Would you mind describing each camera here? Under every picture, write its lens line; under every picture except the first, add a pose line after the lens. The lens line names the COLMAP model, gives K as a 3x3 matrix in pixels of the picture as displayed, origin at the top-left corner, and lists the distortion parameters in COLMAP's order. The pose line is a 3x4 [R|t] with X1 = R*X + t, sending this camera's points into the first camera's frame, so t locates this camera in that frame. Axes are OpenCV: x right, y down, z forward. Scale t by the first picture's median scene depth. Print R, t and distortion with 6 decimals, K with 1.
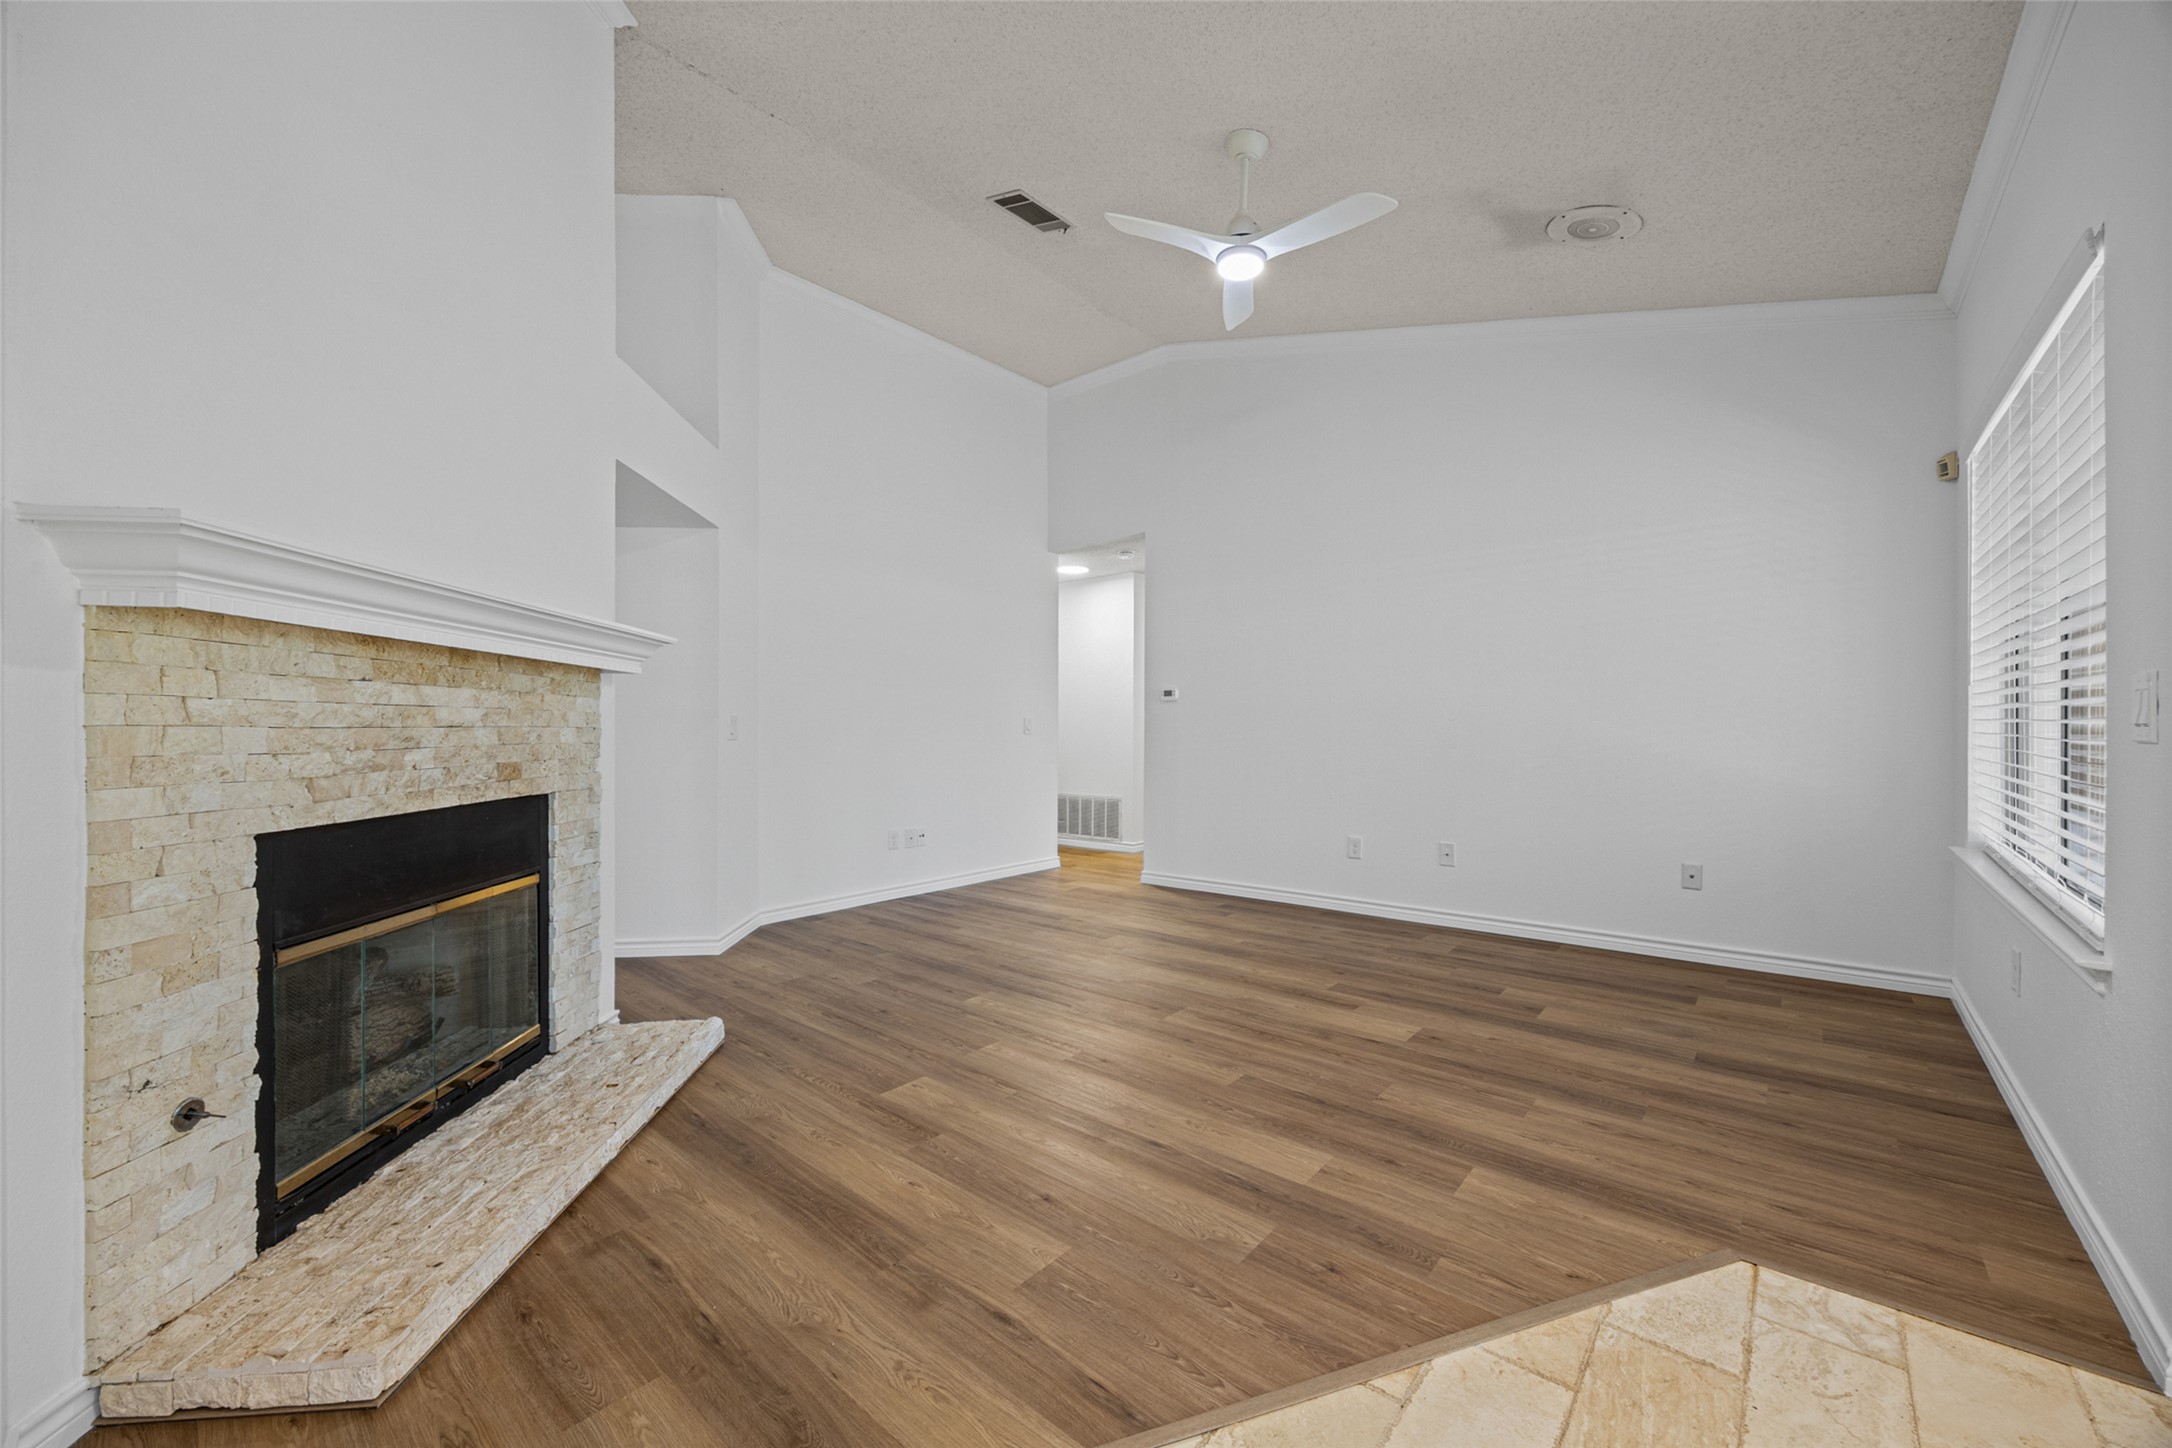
lens RADIAL K [[829.0, 0, 1092.6], [0, 829.0, 724.7], [0, 0, 1]] dist [0.000408, 0.000574]
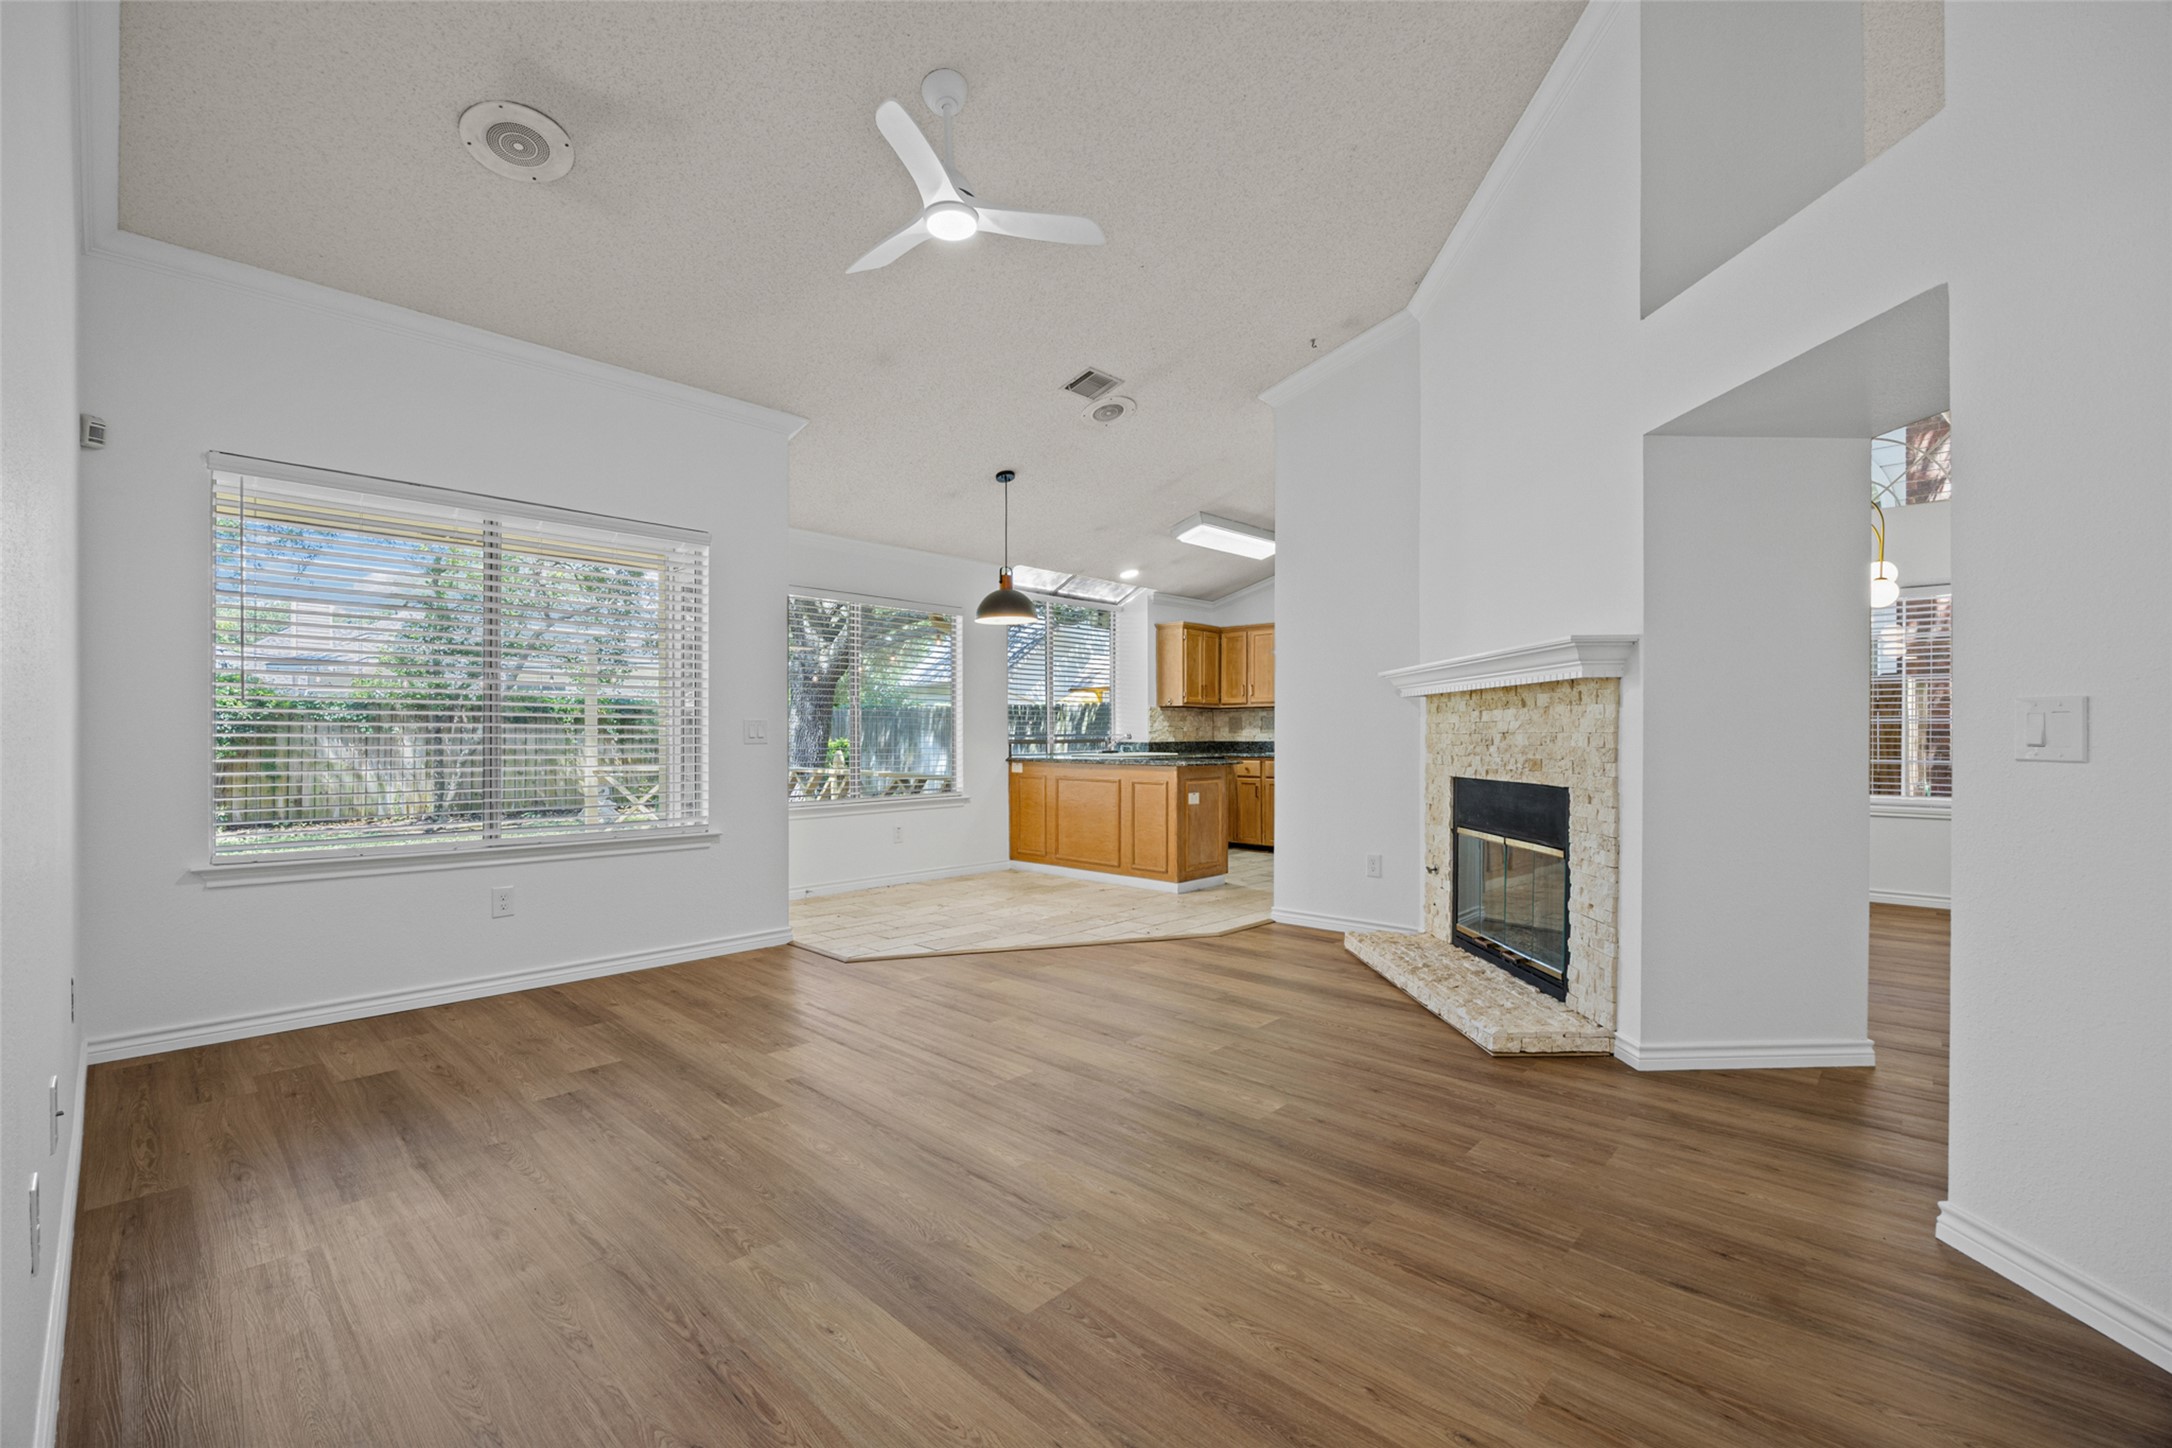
lens RADIAL K [[930.3, 0, 1078.1], [0, 930.3, 734.7], [0, 0, 1]] dist [-0.000460, -0.000002]
pose [[-0.998296, 0.006614, 0.057982, -0.027547], [0.006291, 0.999964, -0.005761, 0.009408], [-0.058018, -0.005386, -0.998301, 2.475101]]
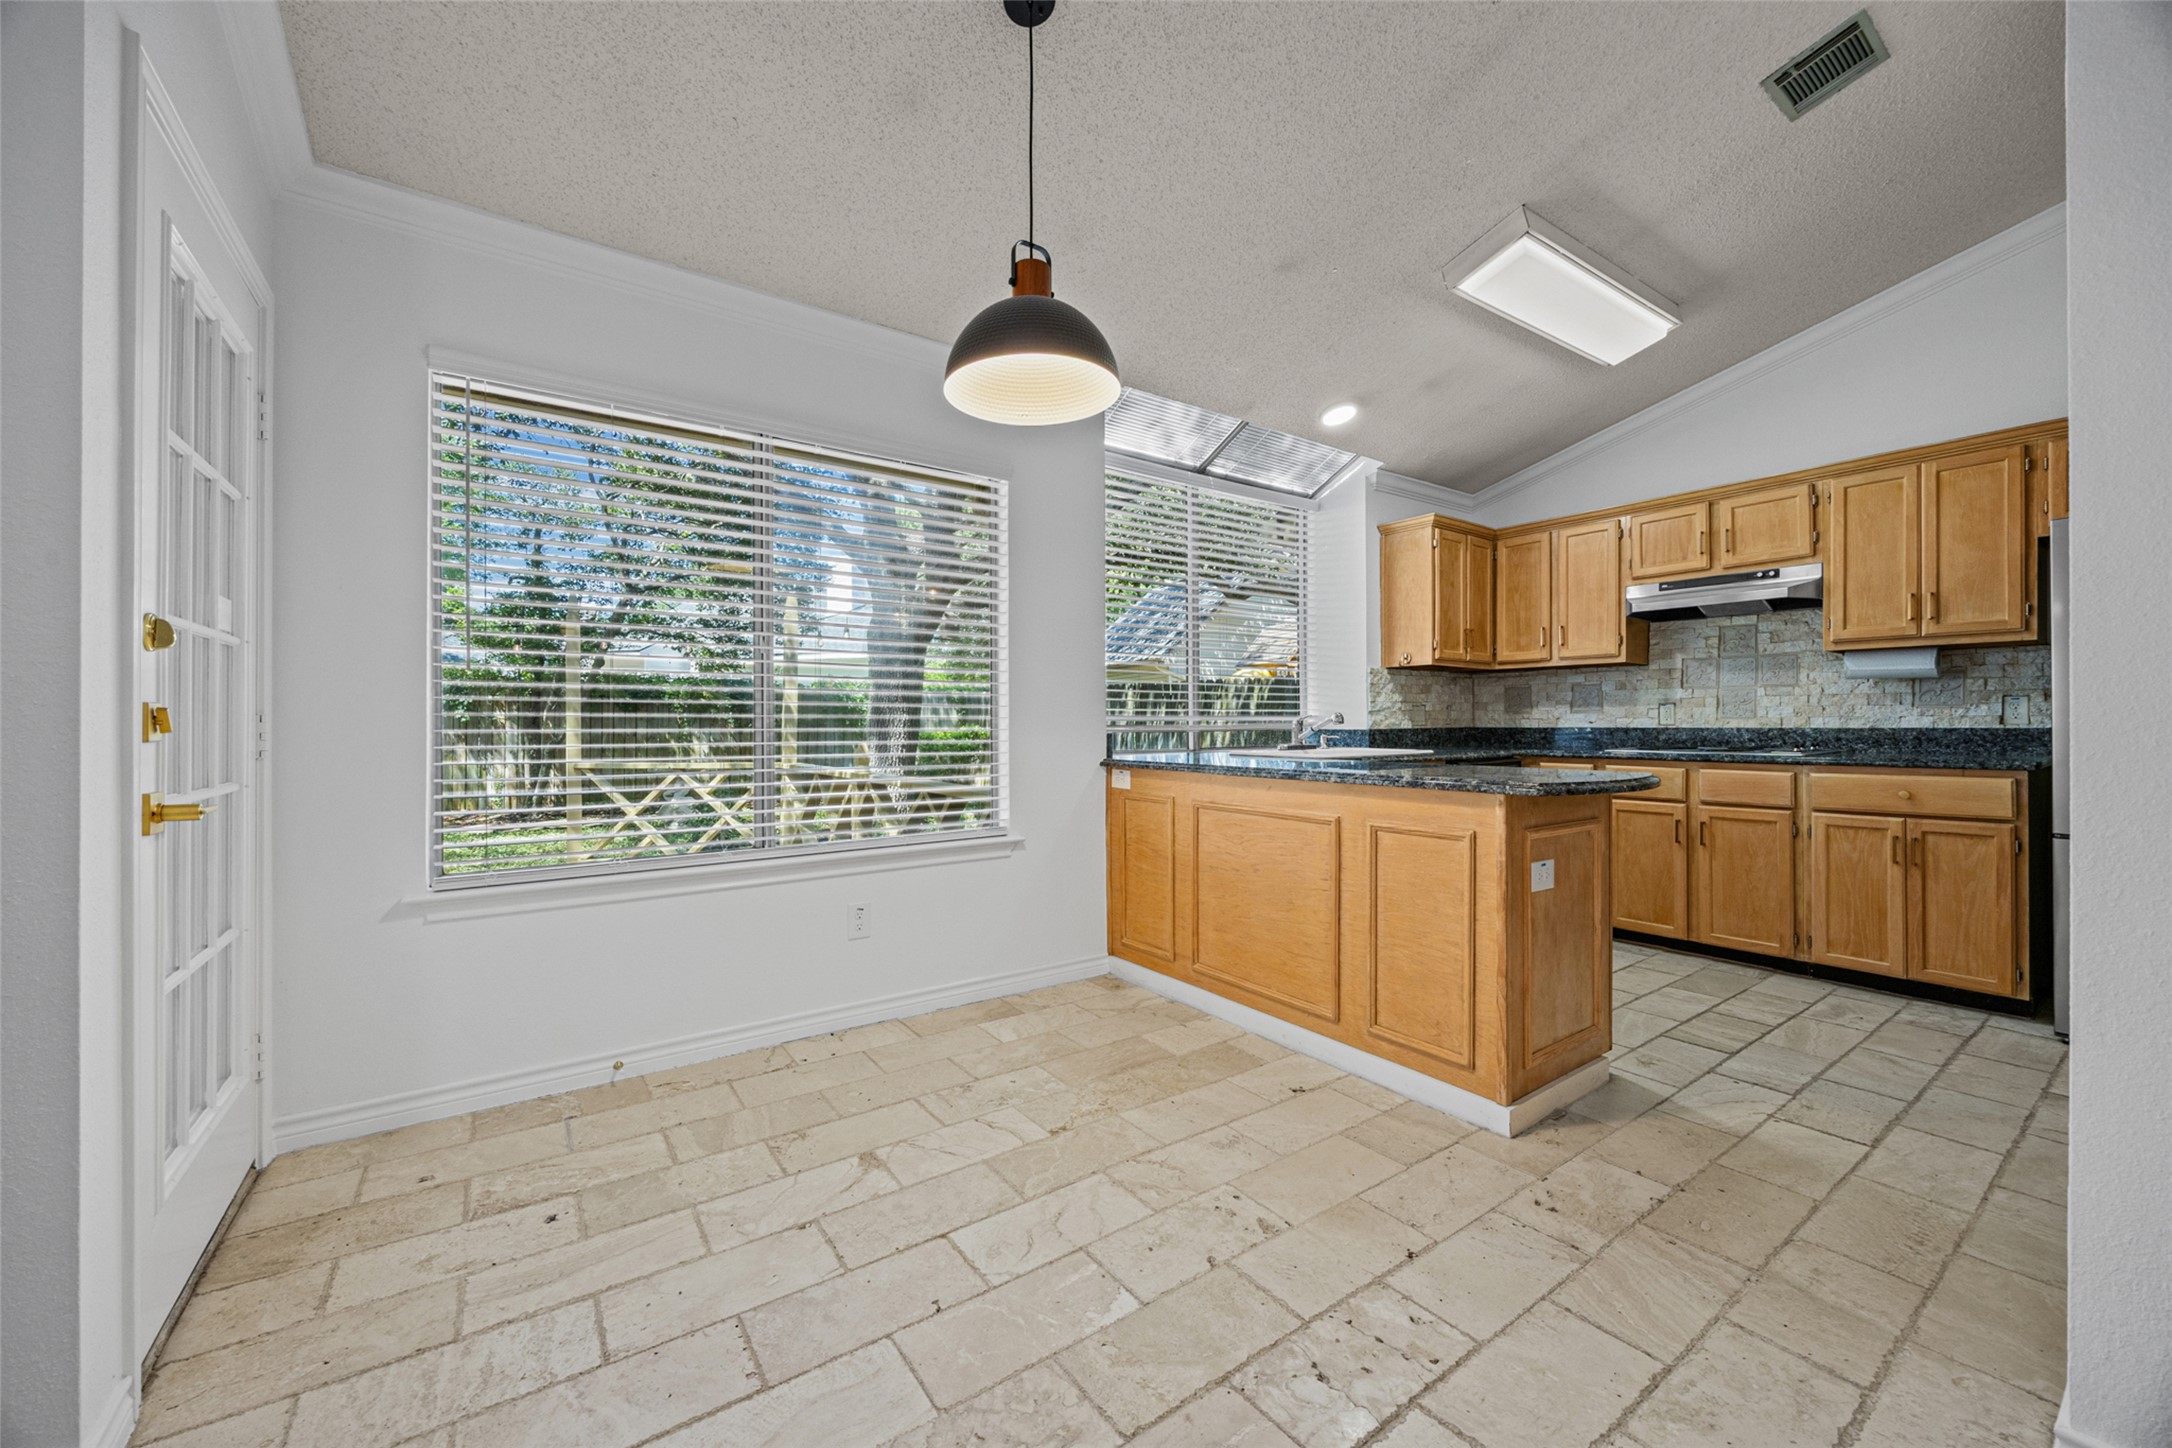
lens RADIAL K [[829.0, 0, 1087.9], [0, 829.0, 728.6], [0, 0, 1]] dist [0.000408, 0.000574]
pose [[-0.969137, 0.007580, 0.246407, 0.029040], [0.007777, 0.999970, -0.000176, 0.011398], [-0.246400, 0.001745, -0.969167, 1.370831]]
